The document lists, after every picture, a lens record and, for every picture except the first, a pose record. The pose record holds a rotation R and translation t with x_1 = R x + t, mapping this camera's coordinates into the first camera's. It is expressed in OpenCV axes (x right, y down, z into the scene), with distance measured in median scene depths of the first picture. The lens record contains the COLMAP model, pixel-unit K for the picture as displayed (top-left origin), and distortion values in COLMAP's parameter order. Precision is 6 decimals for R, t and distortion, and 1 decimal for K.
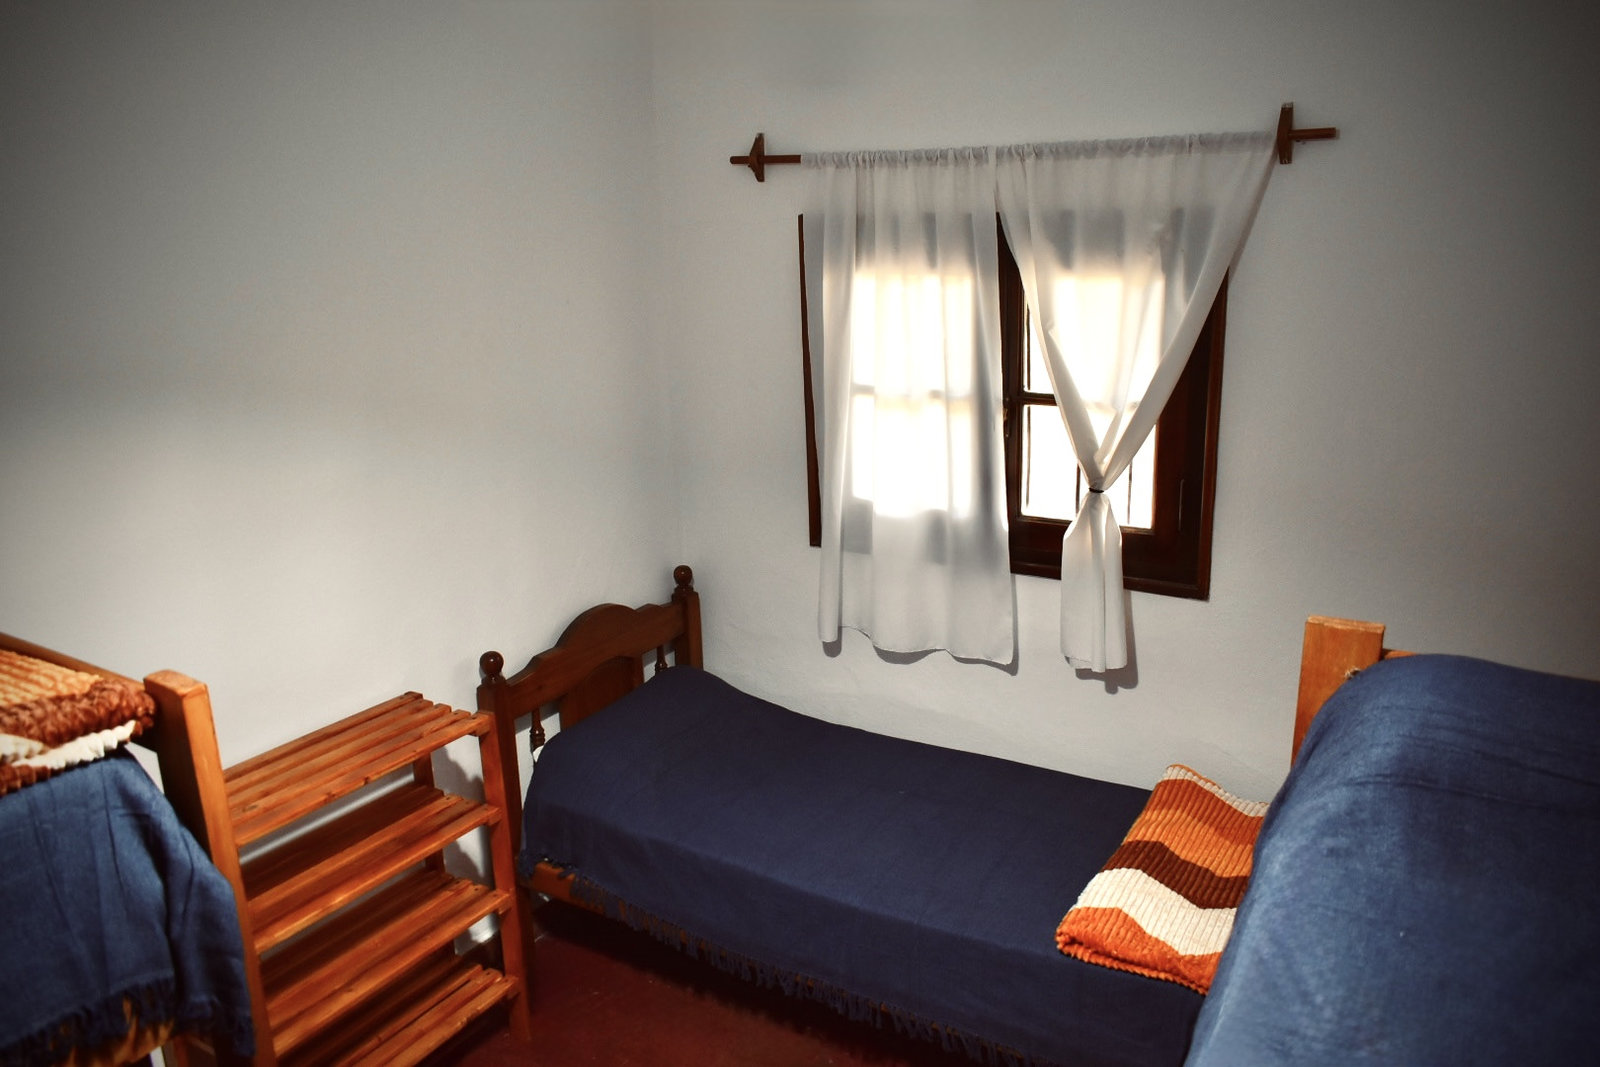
lens RADIAL K [[1240.5, 0, 804.0], [0, 1240.5, 526.4], [0, 0, 1]] dist [-0.029055, 0.017503]
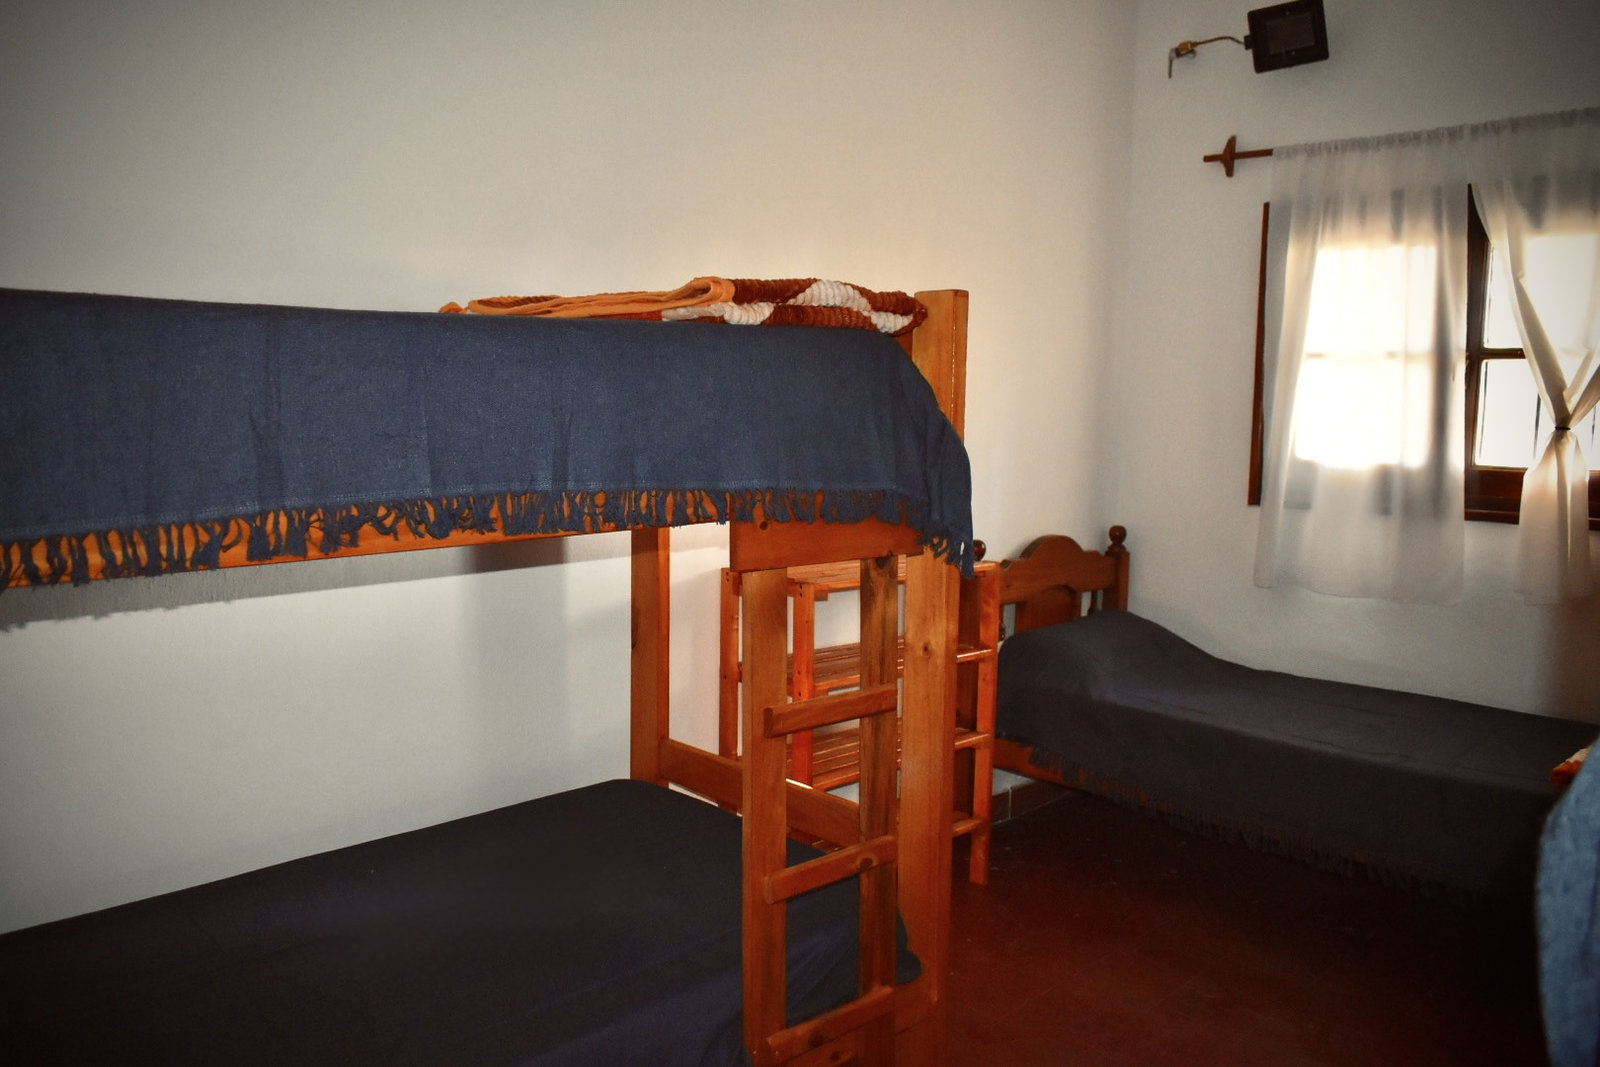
lens RADIAL K [[1240.5, 0, 802.0], [0, 1240.5, 526.5], [0, 0, 1]] dist [-0.029055, 0.017503]
pose [[0.974315, 0.074715, -0.212435, -0.166950], [-0.109529, 0.981481, -0.157155, 0.284946], [0.196759, 0.176386, 0.964455, -0.134487]]
